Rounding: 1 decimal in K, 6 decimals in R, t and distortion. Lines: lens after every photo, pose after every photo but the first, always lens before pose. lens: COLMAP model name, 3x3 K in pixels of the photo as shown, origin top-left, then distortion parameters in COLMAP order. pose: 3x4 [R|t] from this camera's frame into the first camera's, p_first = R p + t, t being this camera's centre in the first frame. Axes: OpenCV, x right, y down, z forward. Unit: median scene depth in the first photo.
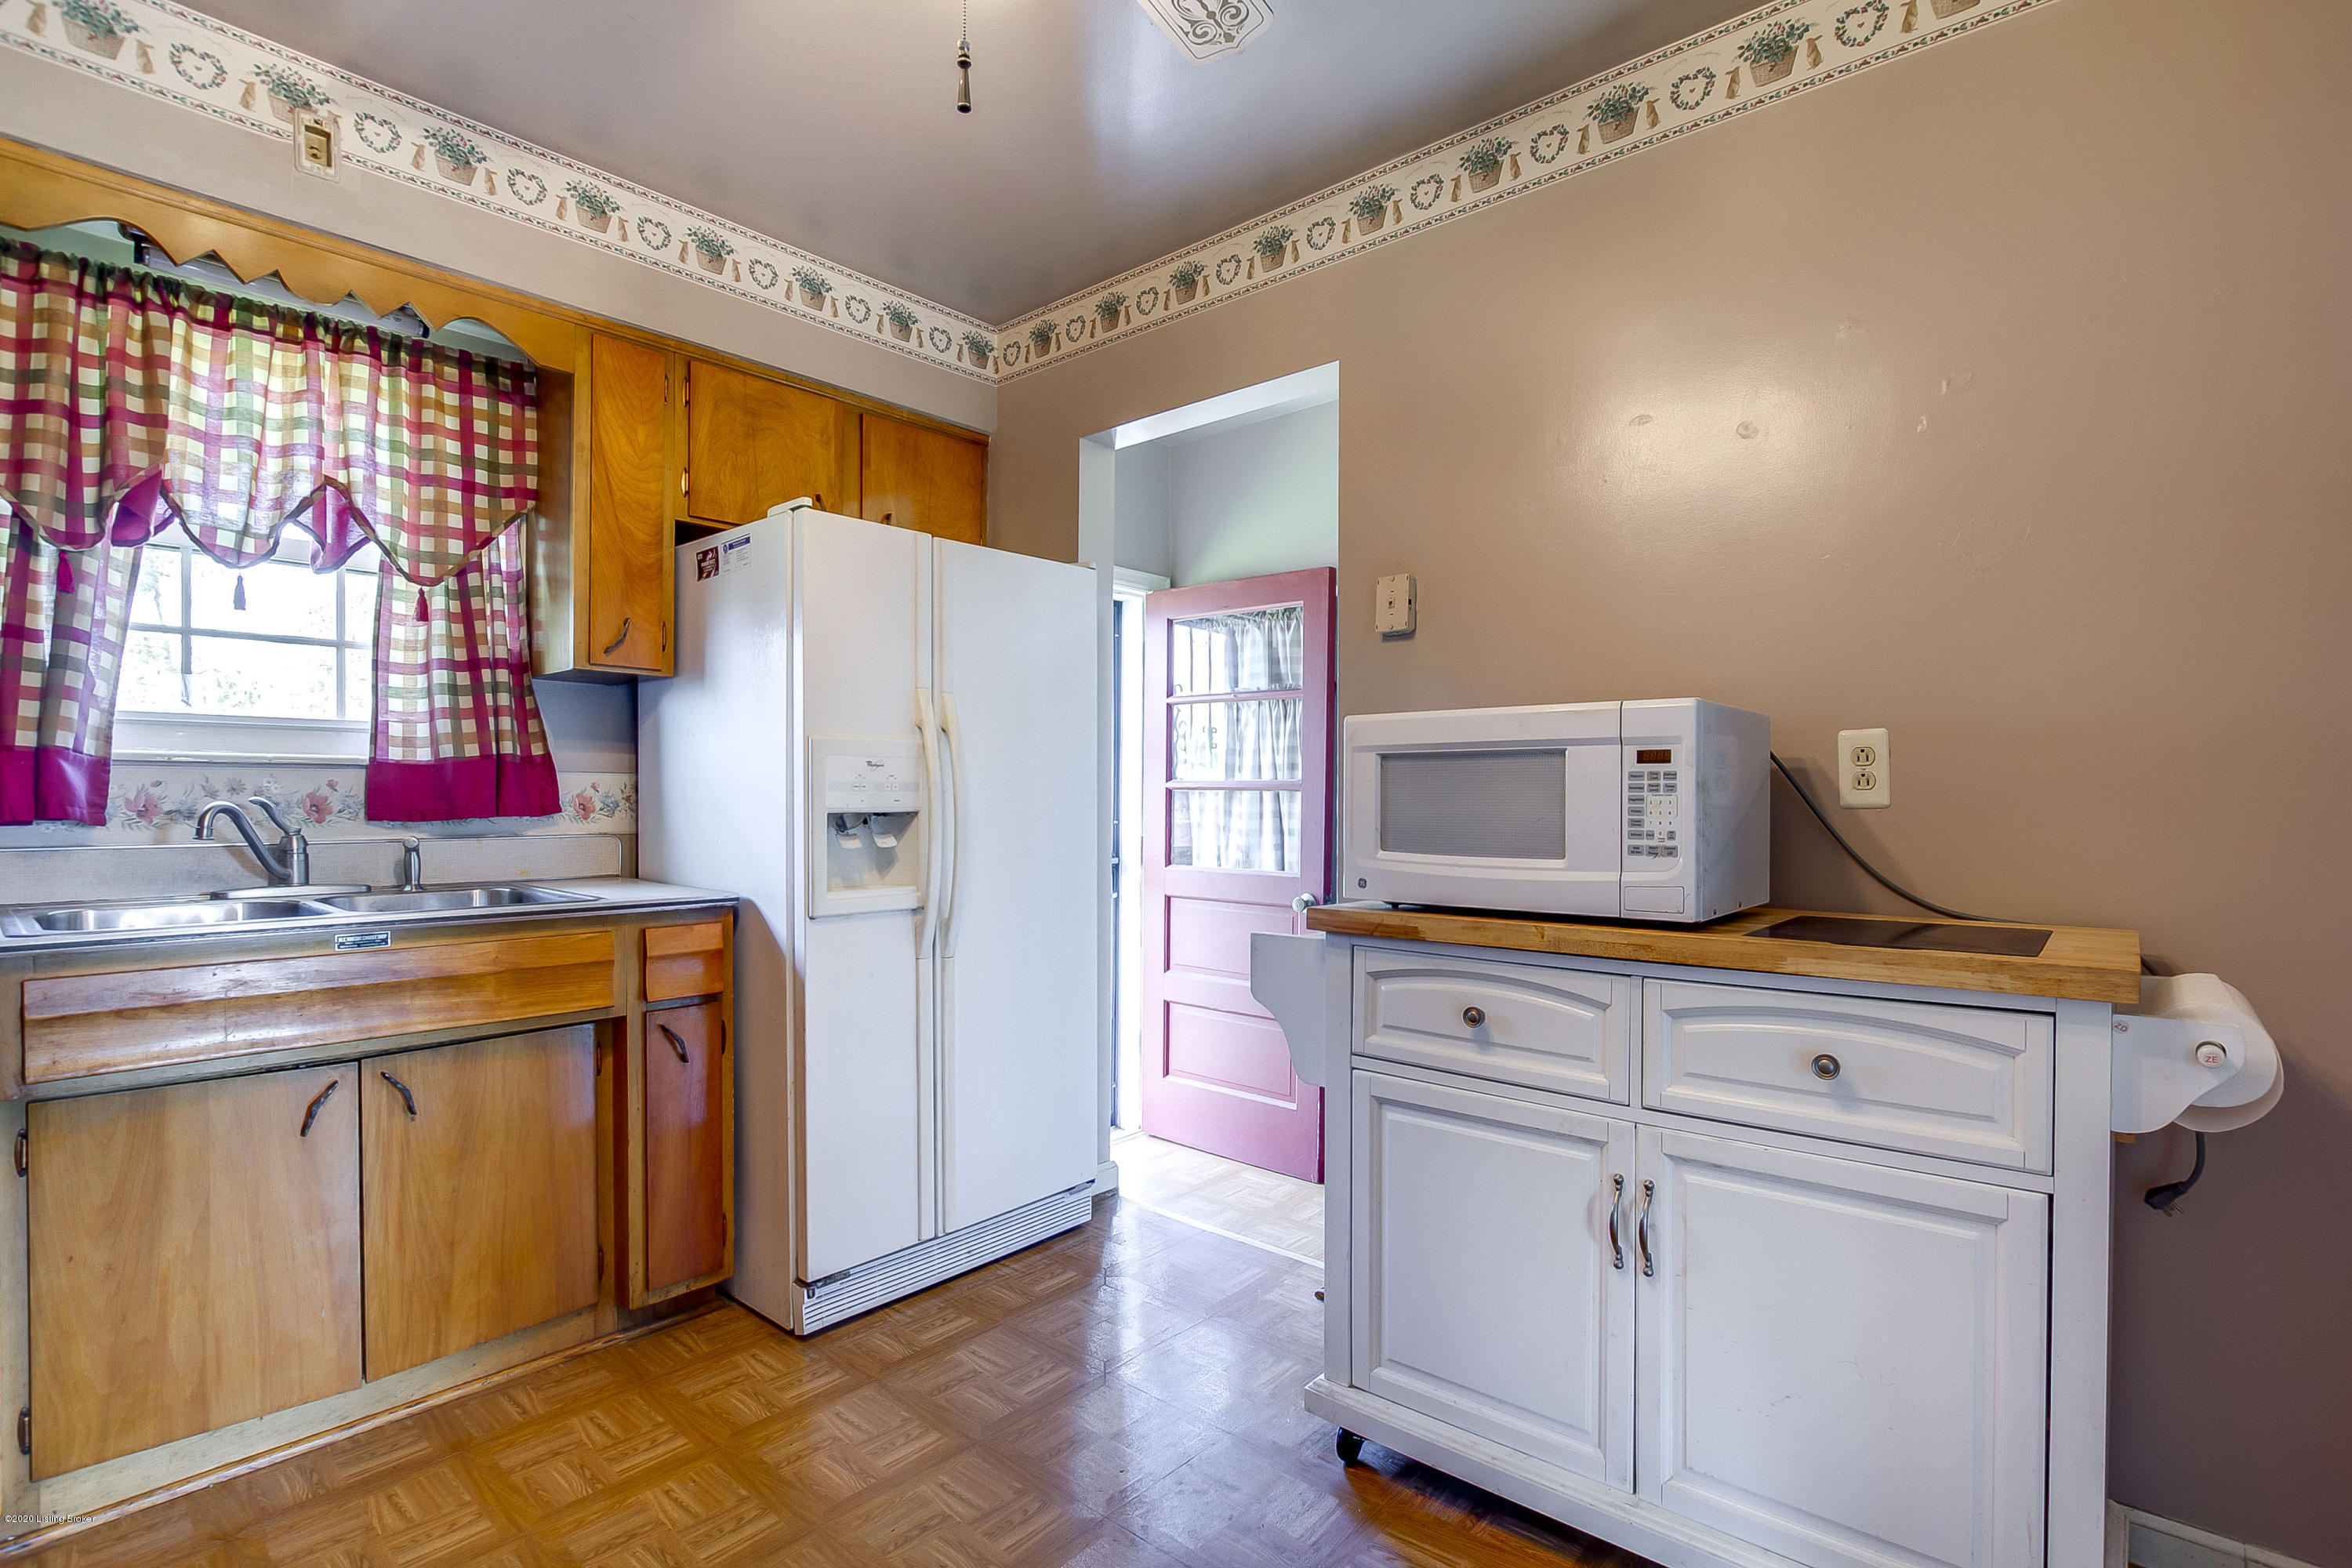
lens RADIAL K [[1125.6, 0, 1179.1], [0, 1125.6, 808.1], [0, 0, 1]] dist [-0.011016, 0.000868]
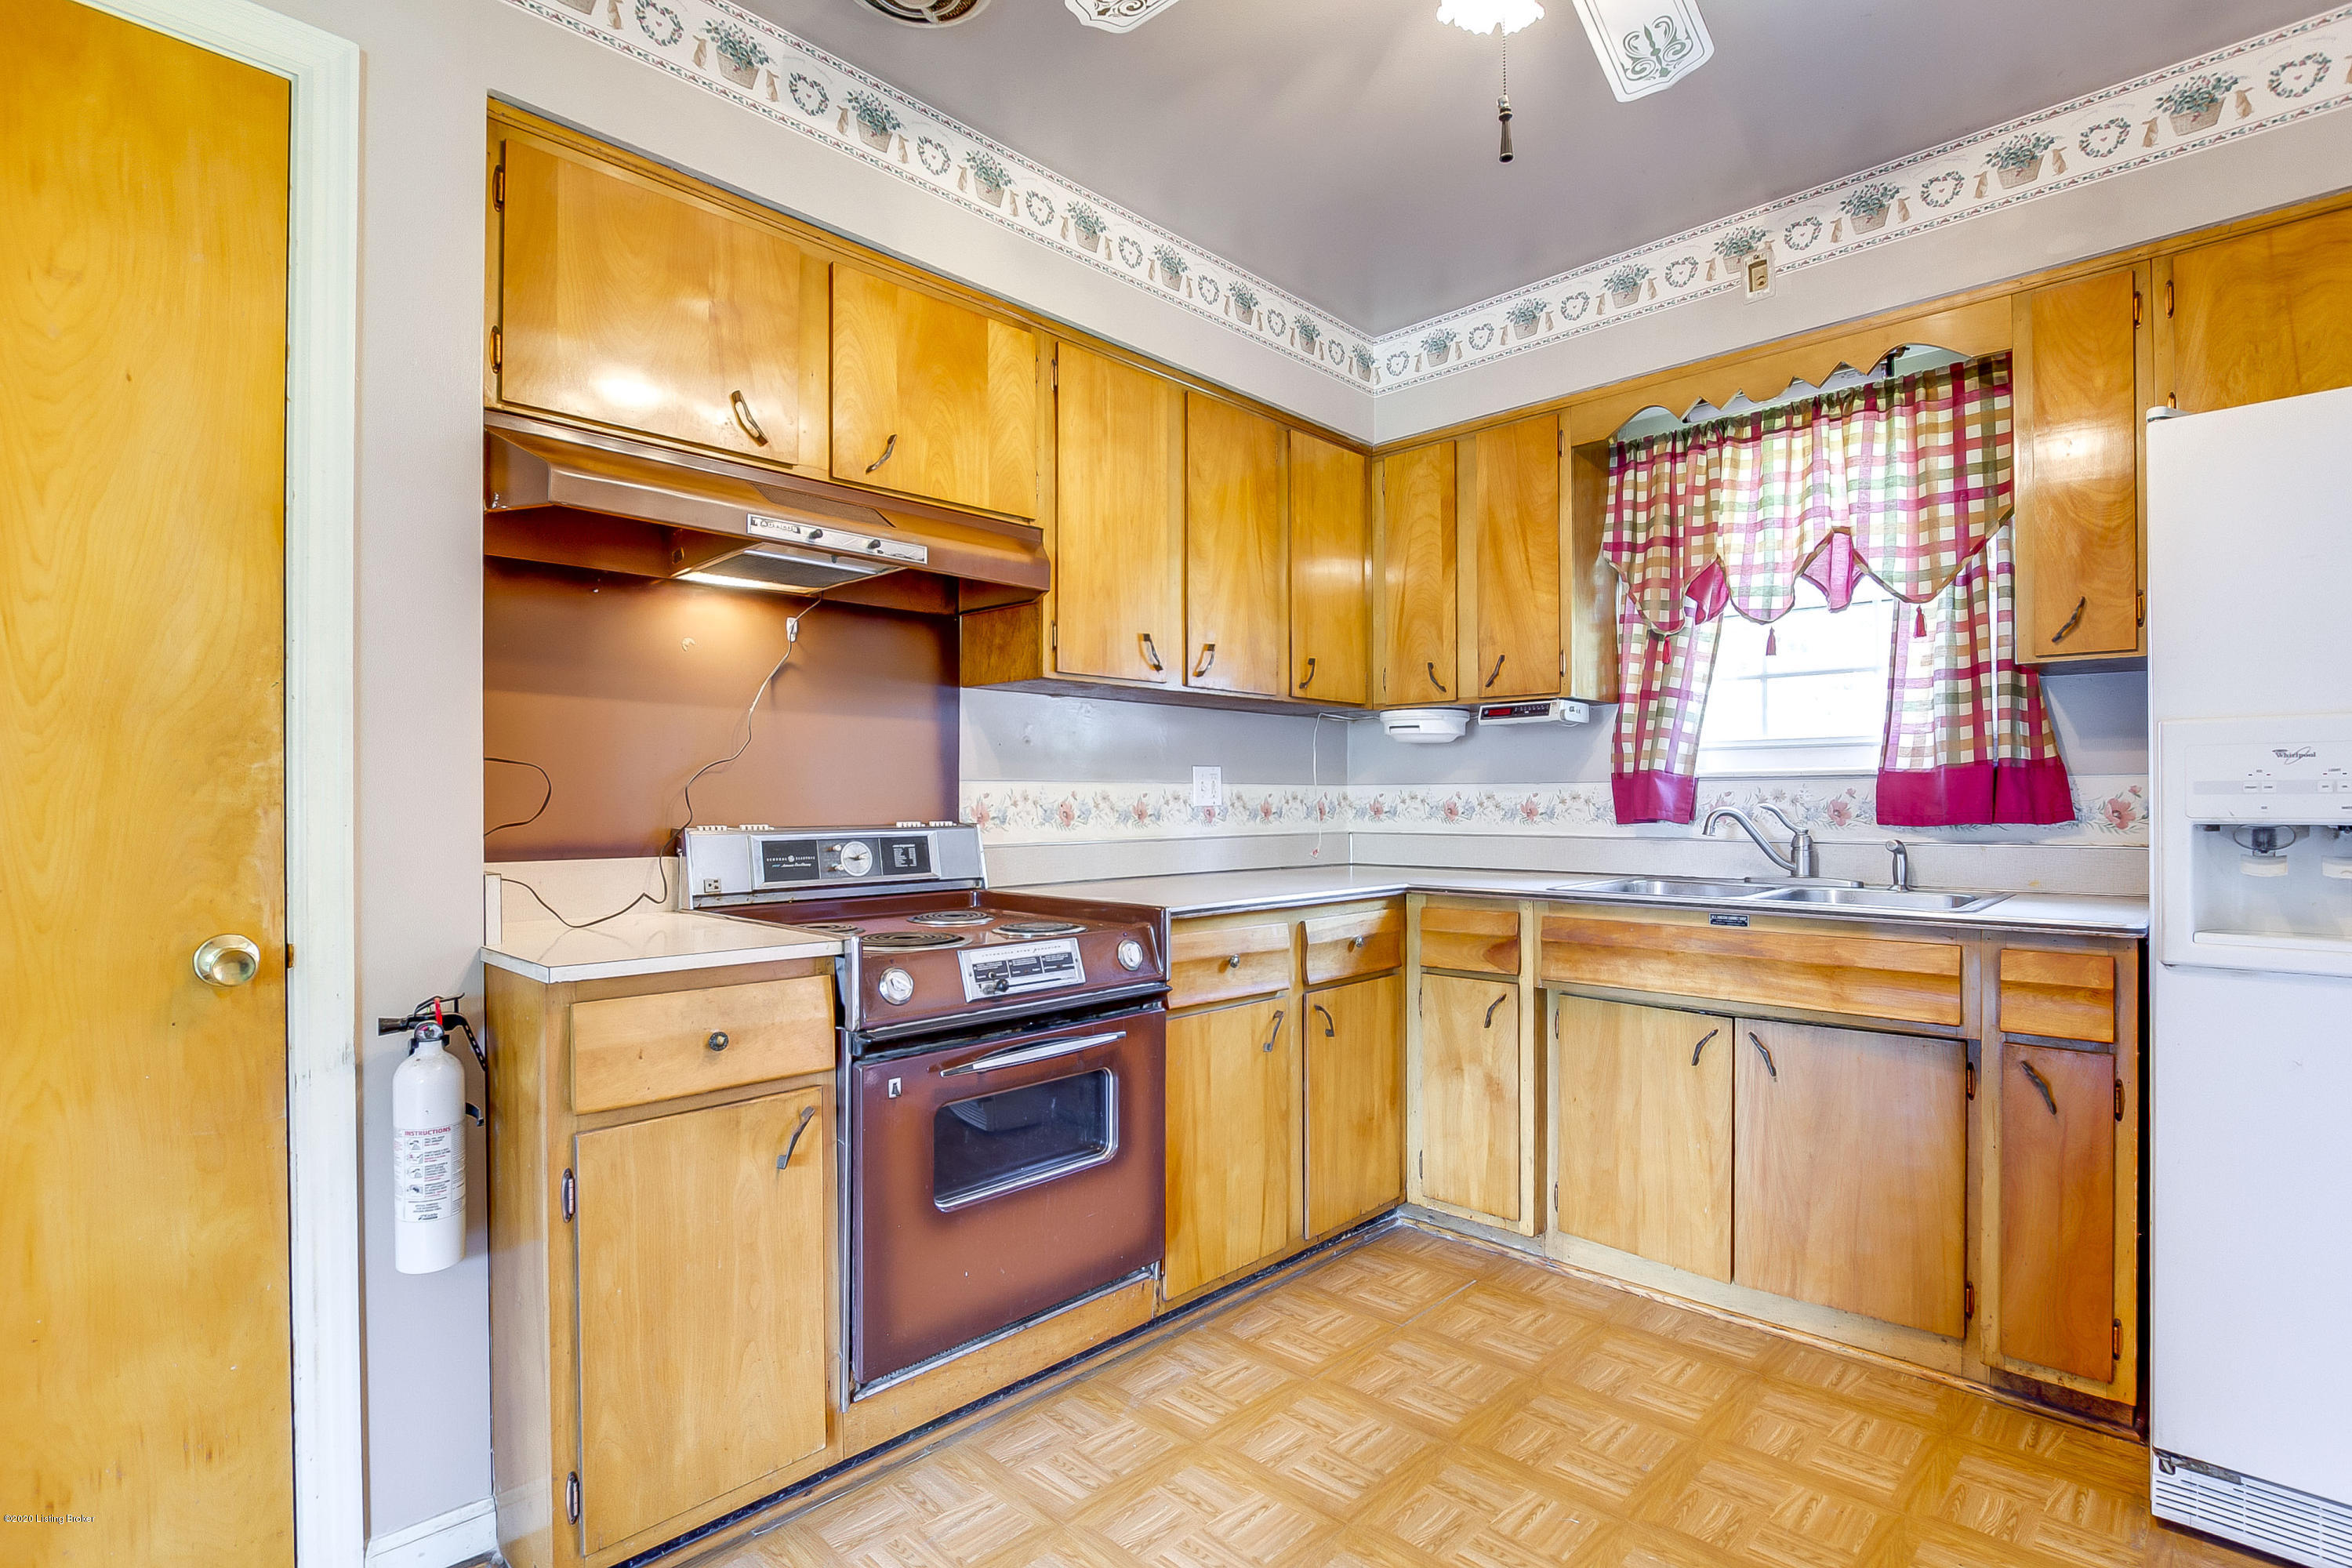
lens RADIAL K [[1125.6, 0, 1179.1], [0, 1125.6, 808.1], [0, 0, 1]] dist [-0.011016, 0.000868]
pose [[-0.040980, 0.001671, -0.999159, 0.433949], [-0.009955, 0.999948, 0.002081, -0.000658], [0.999110, 0.010032, -0.040961, 0.366676]]
